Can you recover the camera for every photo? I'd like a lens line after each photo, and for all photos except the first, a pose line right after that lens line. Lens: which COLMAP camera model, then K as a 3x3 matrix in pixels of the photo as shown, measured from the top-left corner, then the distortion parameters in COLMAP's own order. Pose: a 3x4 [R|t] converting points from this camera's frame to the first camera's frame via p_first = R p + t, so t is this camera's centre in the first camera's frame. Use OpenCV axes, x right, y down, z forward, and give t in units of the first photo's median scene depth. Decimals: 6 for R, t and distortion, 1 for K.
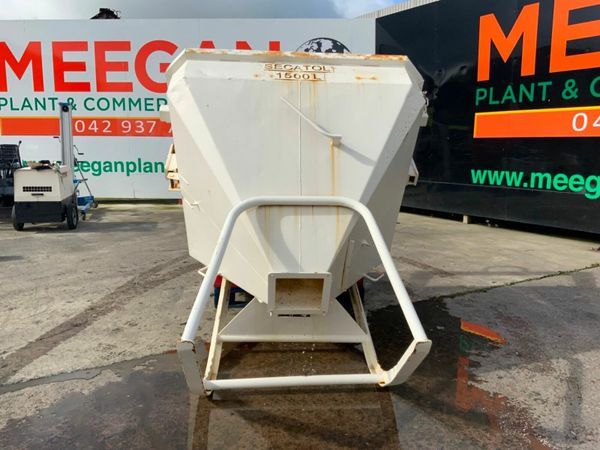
lens RADIAL K [[499.6, 0, 300.0], [0, 499.6, 225.0], [0, 0, 1]] dist [0.045951, -0.092562]
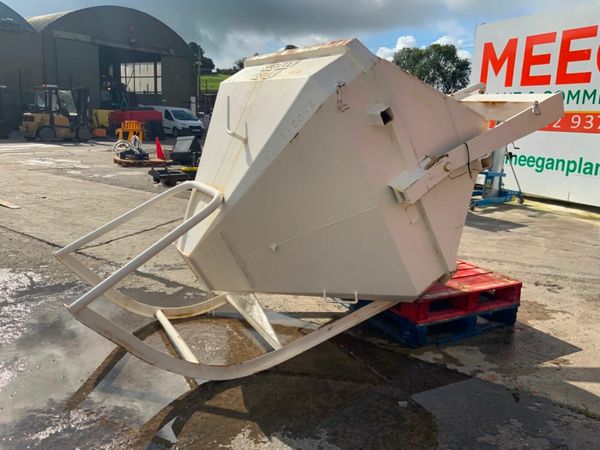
lens RADIAL K [[499.6, 0, 300.0], [0, 499.6, 225.0], [0, 0, 1]] dist [0.045951, -0.092562]
pose [[0.417244, 0.198789, -0.886787, 0.290310], [-0.186656, 0.973725, 0.130454, -0.041062], [0.889420, 0.111093, 0.443386, 0.183070]]
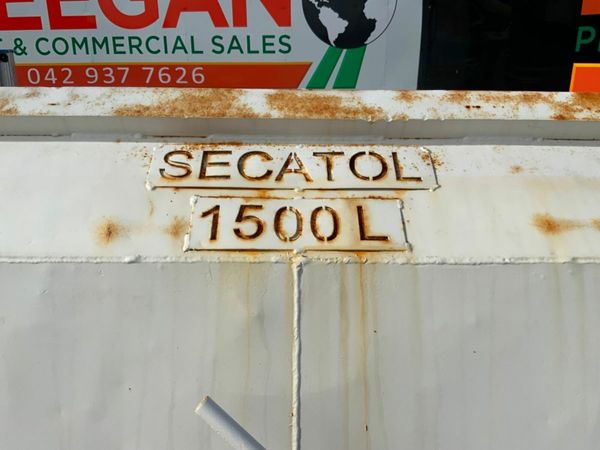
lens RADIAL K [[499.6, 0, 300.0], [0, 499.6, 225.0], [0, 0, 1]] dist [0.045951, -0.092562]
pose [[0.999215, -0.001299, -0.039592, 0.002714], [0.007796, 0.986367, 0.164373, -0.096076], [0.038839, -0.164553, 0.985603, 0.220293]]
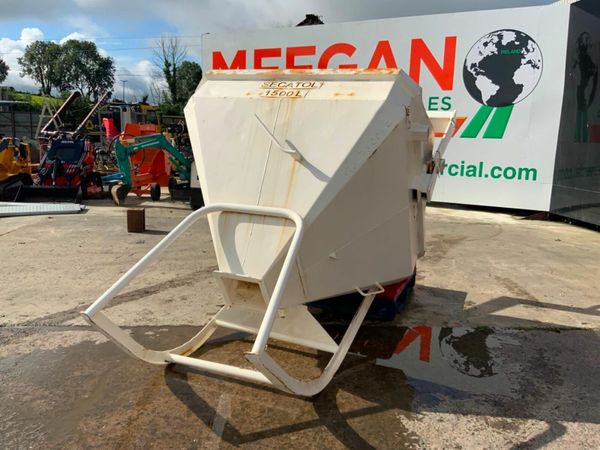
lens RADIAL K [[499.6, 0, 300.0], [0, 499.6, 225.0], [0, 0, 1]] dist [0.045951, -0.092562]
pose [[0.889961, 0.100519, -0.444821, 0.152797], [-0.093593, 0.994901, 0.037570, -0.017503], [0.446330, 0.008197, 0.894831, 0.017119]]
